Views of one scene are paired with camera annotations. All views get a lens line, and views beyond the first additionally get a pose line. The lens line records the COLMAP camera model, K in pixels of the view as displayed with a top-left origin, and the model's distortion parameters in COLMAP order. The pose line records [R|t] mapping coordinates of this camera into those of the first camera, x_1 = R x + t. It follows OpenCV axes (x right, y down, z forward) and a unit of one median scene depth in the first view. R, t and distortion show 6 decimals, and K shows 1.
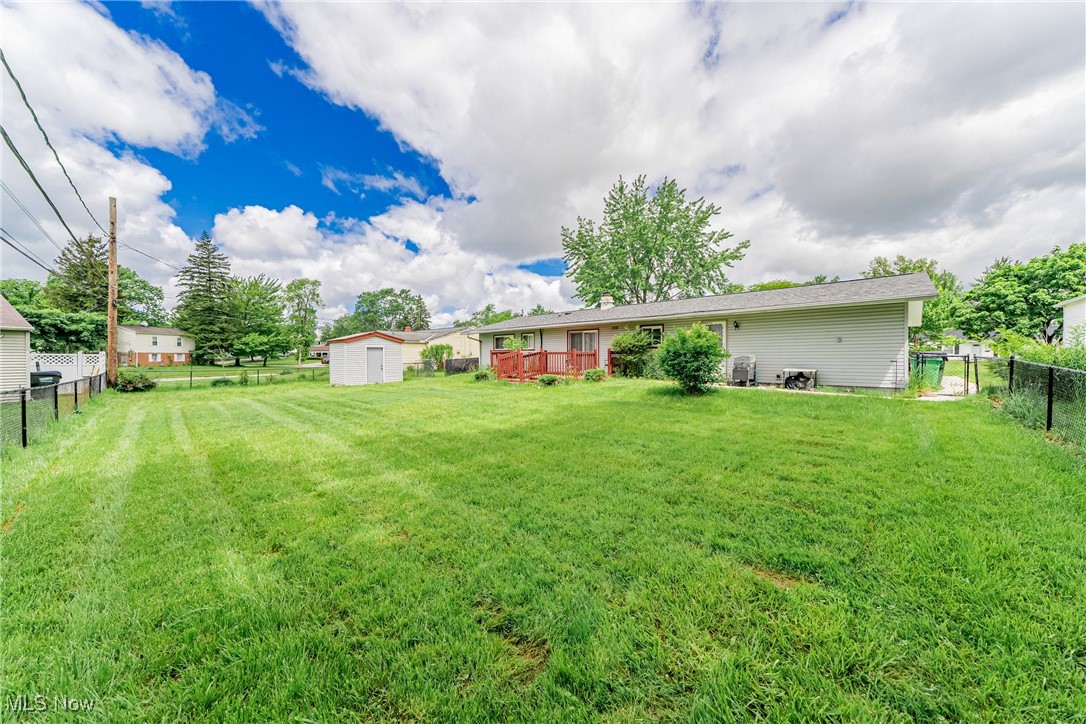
lens RADIAL K [[369.4, 0, 543.0], [0, 369.4, 362.0], [0, 0, 1]] dist [0.000148, -0.000014]
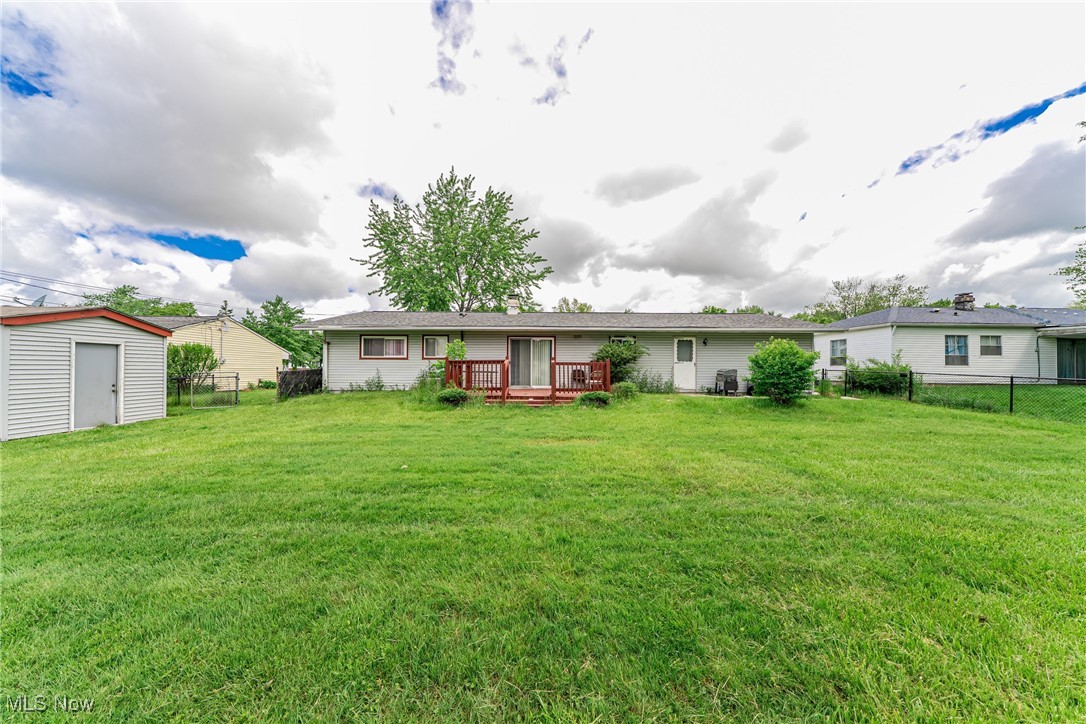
lens RADIAL K [[369.4, 0, 543.0], [0, 369.4, 362.0], [0, 0, 1]] dist [0.000148, -0.000014]
pose [[0.716645, 0.018797, 0.697185, -0.233227], [0.005366, 0.999459, -0.032463, -0.000801], [-0.697418, 0.027006, 0.716156, 0.195397]]
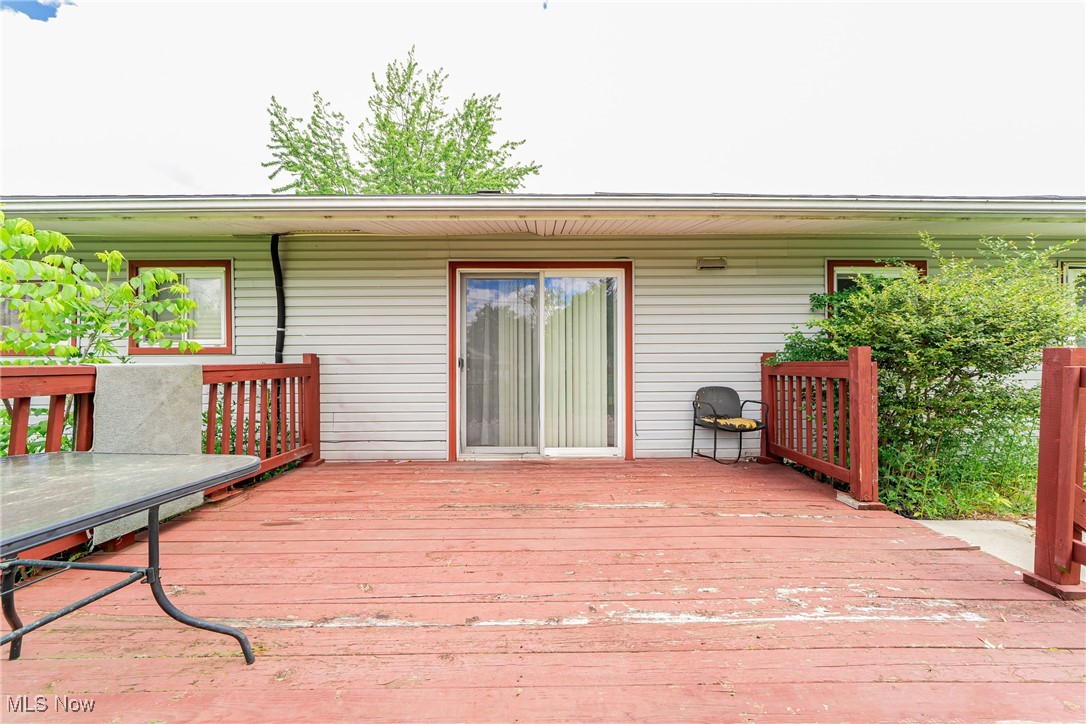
lens RADIAL K [[369.4, 0, 543.0], [0, 369.4, 362.0], [0, 0, 1]] dist [0.000148, -0.000014]
pose [[0.720414, 0.008920, 0.693487, -0.022075], [0.011822, 0.999614, -0.025139, -0.011528], [-0.693444, 0.026309, 0.720030, 0.430088]]
